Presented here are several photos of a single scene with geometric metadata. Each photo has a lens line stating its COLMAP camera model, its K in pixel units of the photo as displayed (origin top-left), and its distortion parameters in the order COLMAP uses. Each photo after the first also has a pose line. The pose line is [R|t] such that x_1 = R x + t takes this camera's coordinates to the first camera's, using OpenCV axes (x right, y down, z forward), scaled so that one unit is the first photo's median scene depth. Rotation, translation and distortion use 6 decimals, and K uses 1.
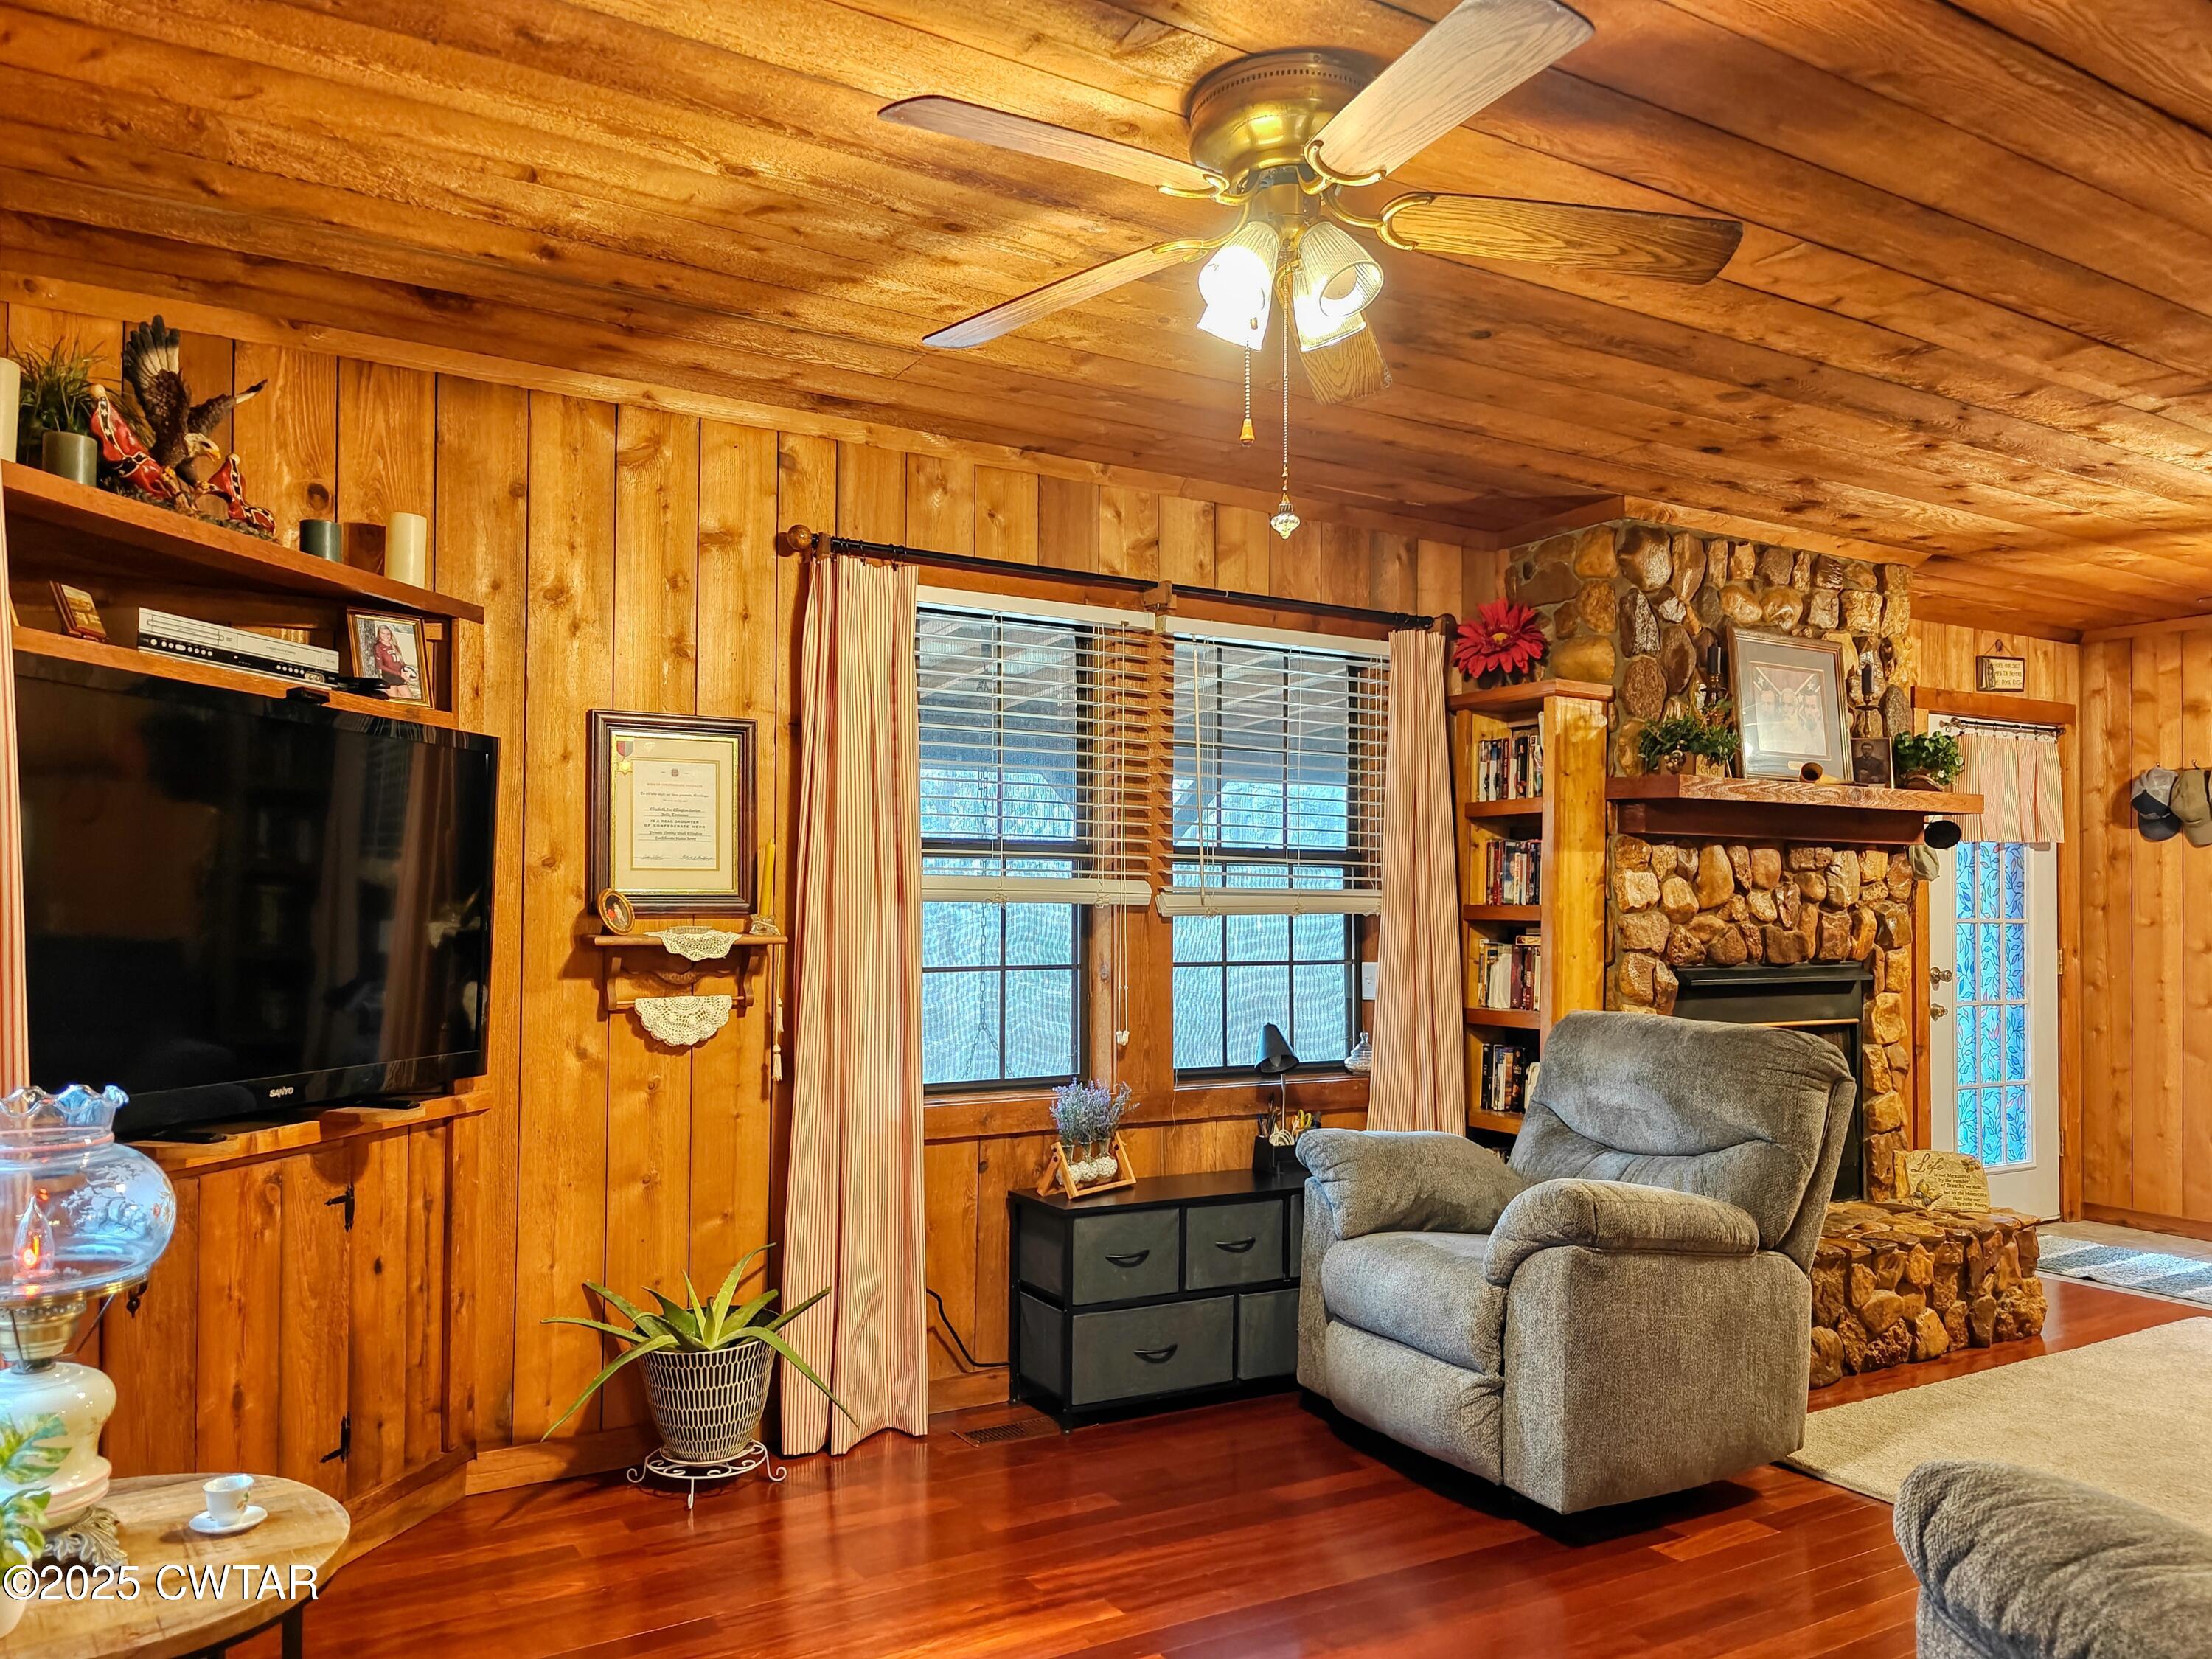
lens RADIAL K [[1597.9, 0, 1105.2], [0, 1597.9, 892.0], [0, 0, 1]] dist [0.079896, -0.087711]
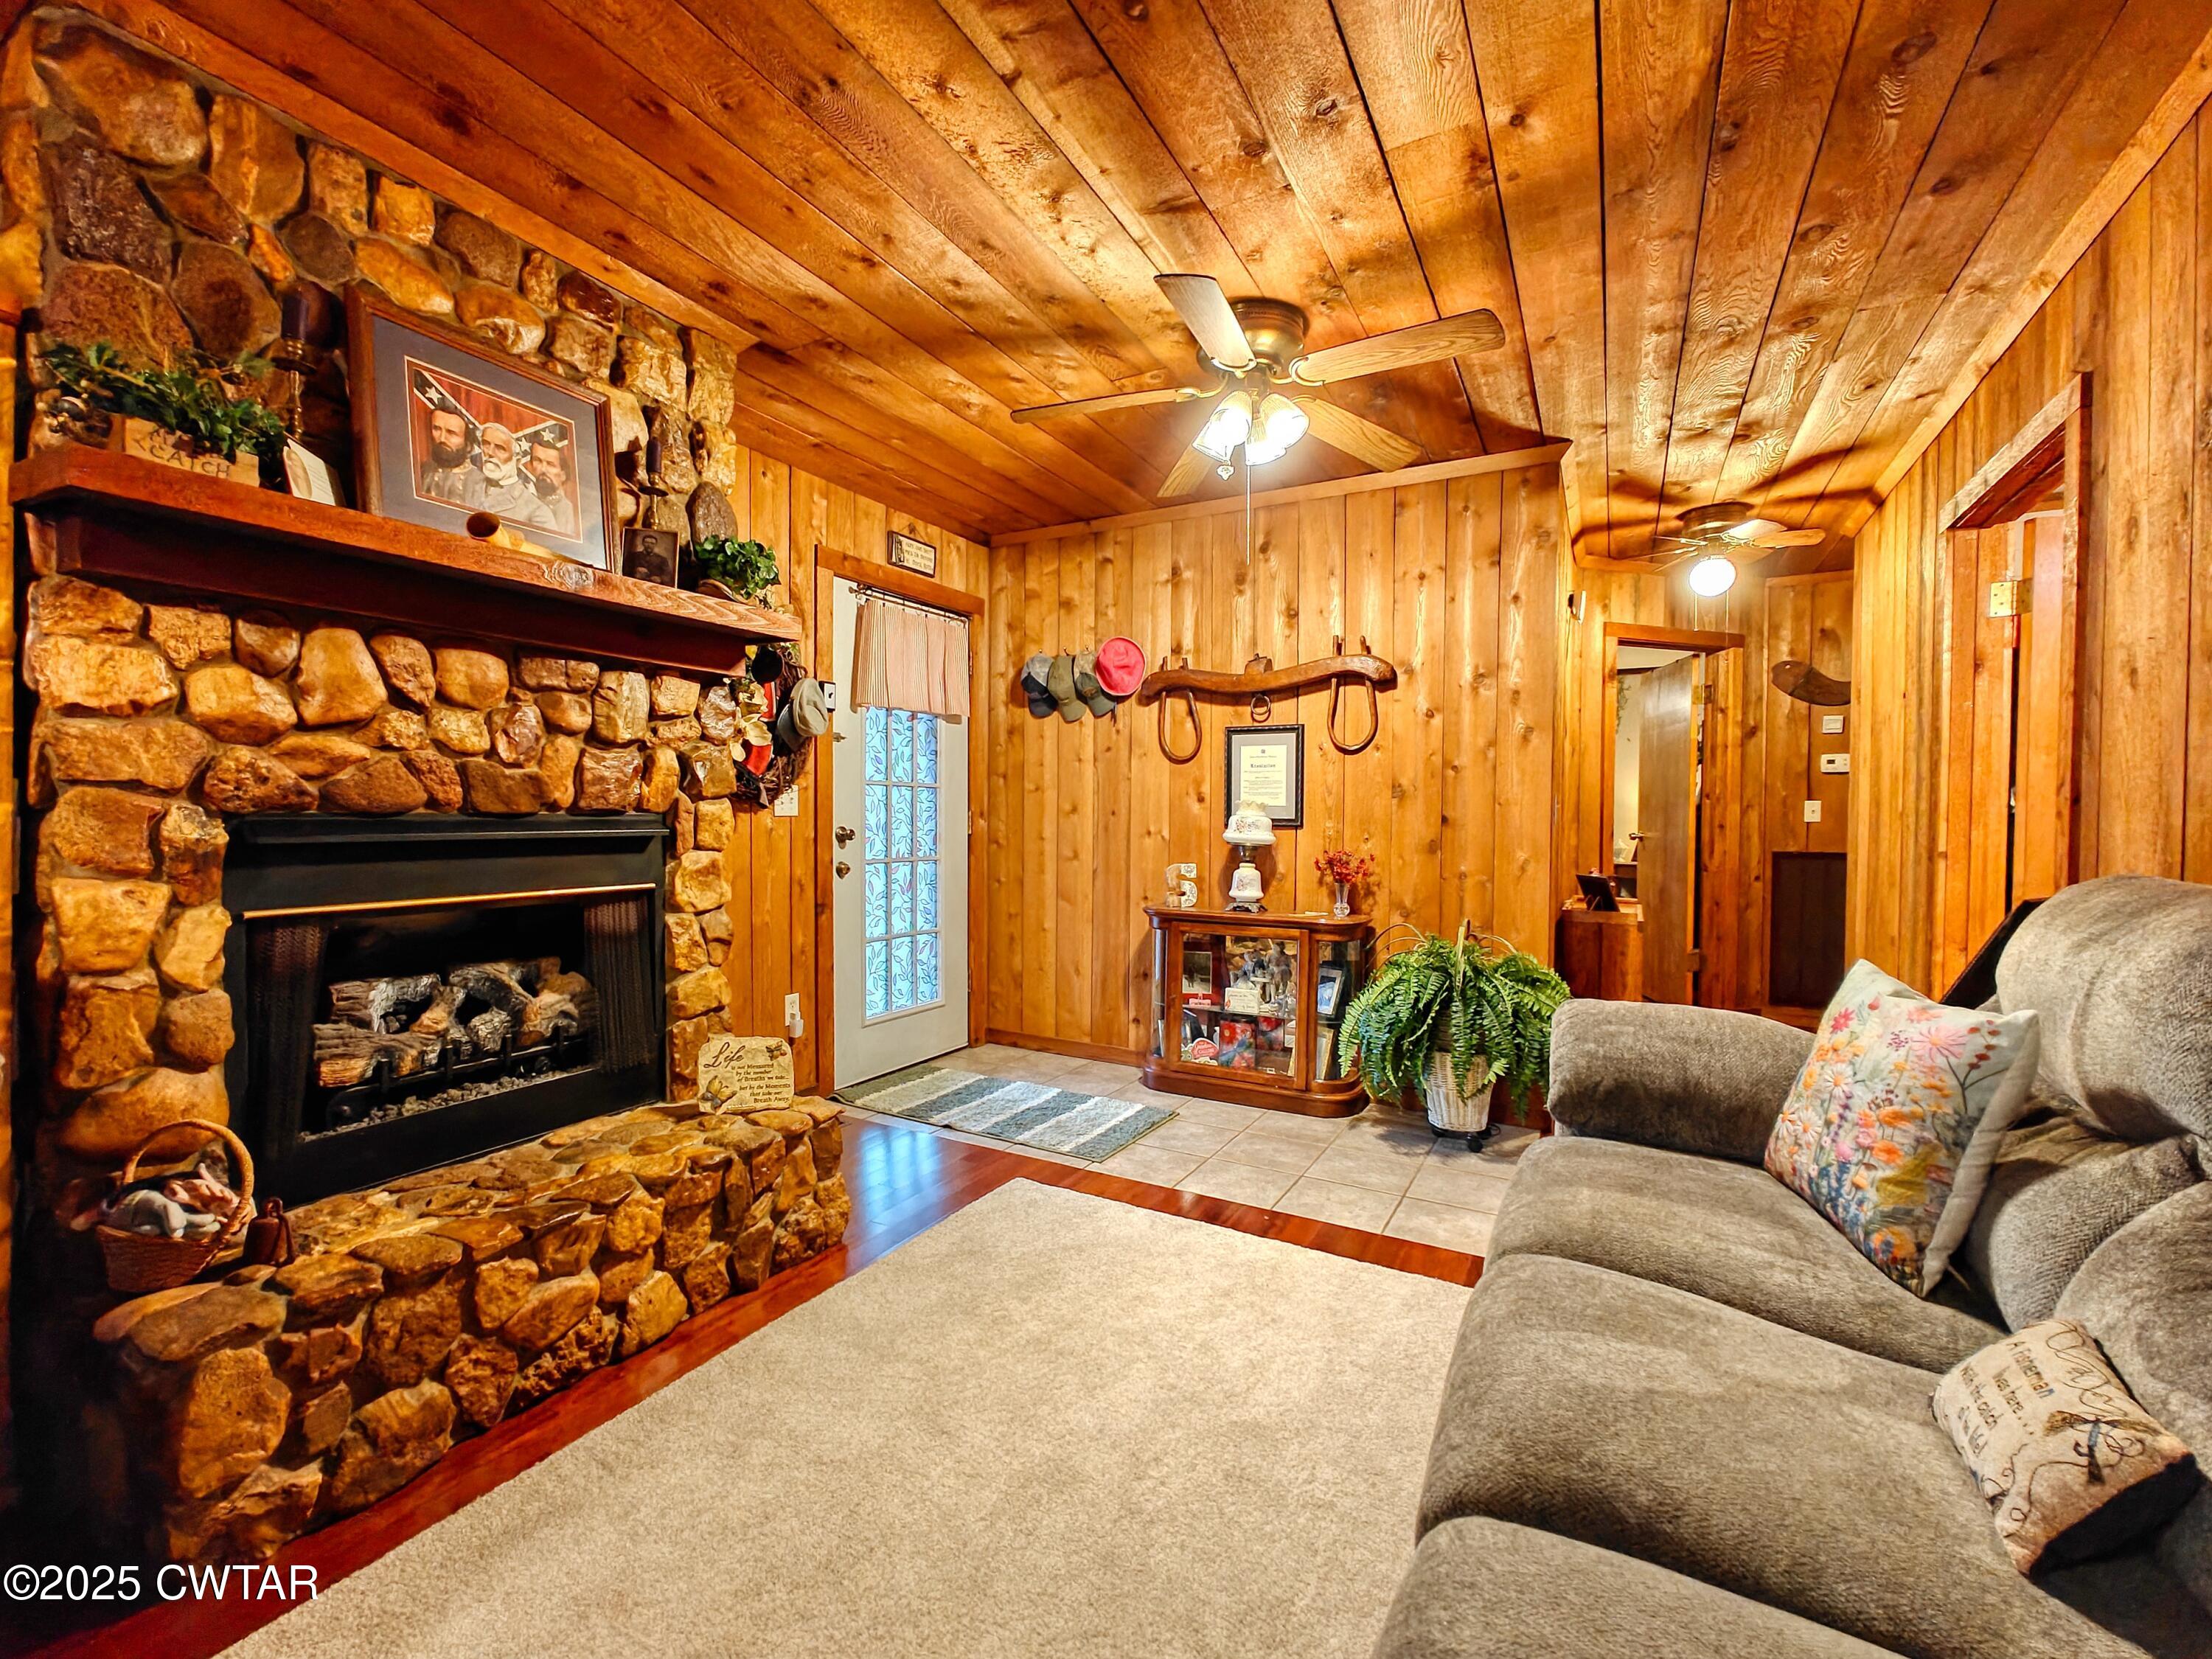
lens RADIAL K [[925.1, 0, 1106.0], [0, 925.1, 829.5], [0, 0, 1]] dist [0.019959, 0.000025]
pose [[0.865213, -0.003151, 0.501395, 0.429252], [-0.011977, 0.999565, 0.026949, 0.036033], [-0.501261, -0.029322, 0.864799, 0.485216]]
